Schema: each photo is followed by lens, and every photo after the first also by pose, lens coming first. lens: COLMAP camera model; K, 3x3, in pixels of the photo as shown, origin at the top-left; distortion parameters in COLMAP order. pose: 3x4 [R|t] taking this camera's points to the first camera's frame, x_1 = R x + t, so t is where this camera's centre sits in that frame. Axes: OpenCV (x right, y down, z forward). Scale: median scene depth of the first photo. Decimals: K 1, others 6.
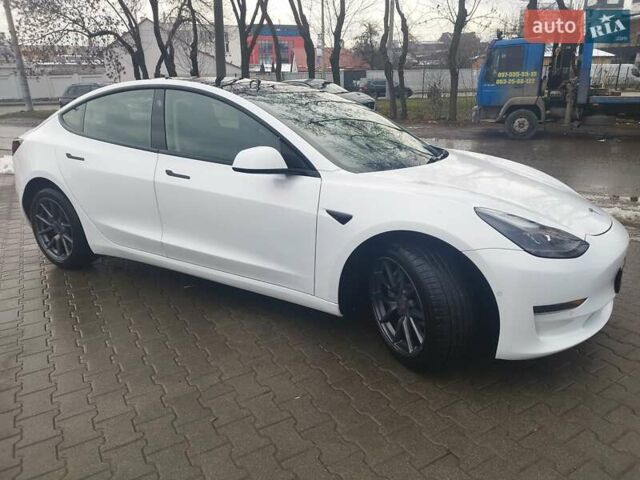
lens RADIAL K [[456.1, 0, 321.9], [0, 456.1, 238.2], [0, 0, 1]] dist [0.020392, -0.013442]
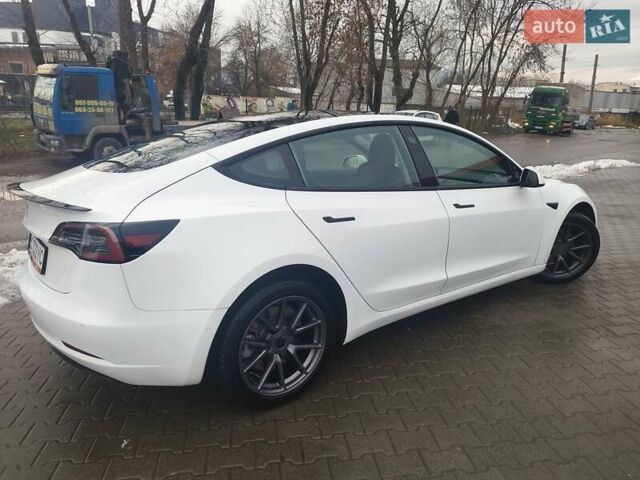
lens RADIAL K [[456.1, 0, 321.9], [0, 456.1, 238.2], [0, 0, 1]] dist [0.020392, -0.013442]
pose [[0.386406, -0.224449, 0.894602, -0.336689], [0.271456, 0.954653, 0.122265, -0.068687], [-0.881477, 0.195601, 0.429812, 0.205341]]
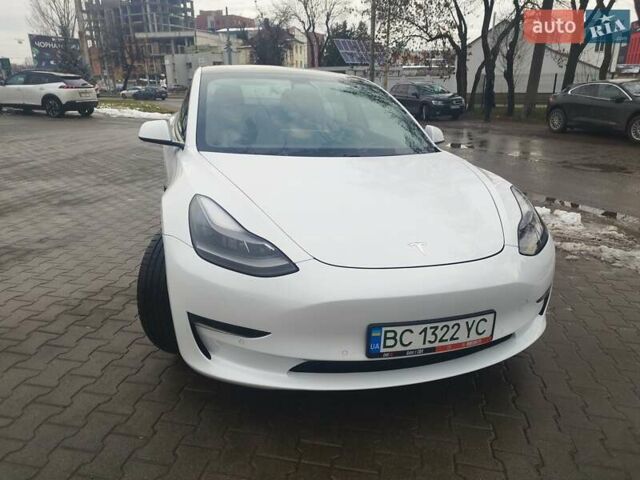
lens RADIAL K [[453.0, 0, 320.0], [0, 453.0, 240.0], [0, 0, 1]] dist [0.003929, -0.001100]
pose [[0.749368, 0.230627, -0.620692, 0.193962], [-0.229331, 0.969764, 0.083456, -0.019041], [0.621173, 0.079804, 0.779600, 0.079034]]
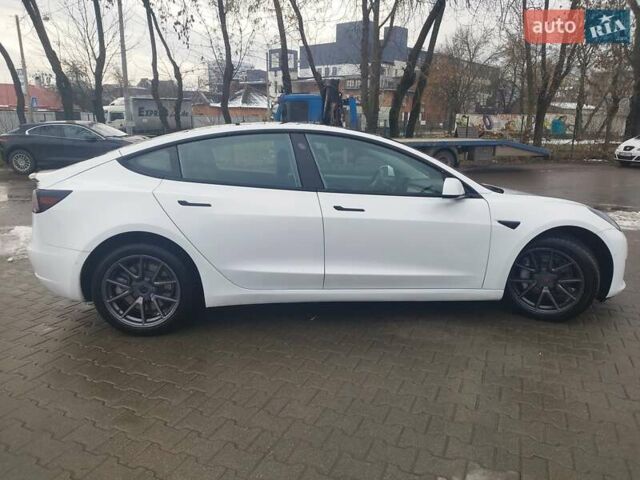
lens RADIAL K [[456.1, 0, 321.9], [0, 456.1, 238.2], [0, 0, 1]] dist [0.020392, -0.013442]
pose [[0.818718, -0.115203, 0.562521, -0.241086], [0.165803, 0.985367, -0.039516, -0.008707], [-0.549737, 0.125620, 0.825838, 0.031907]]
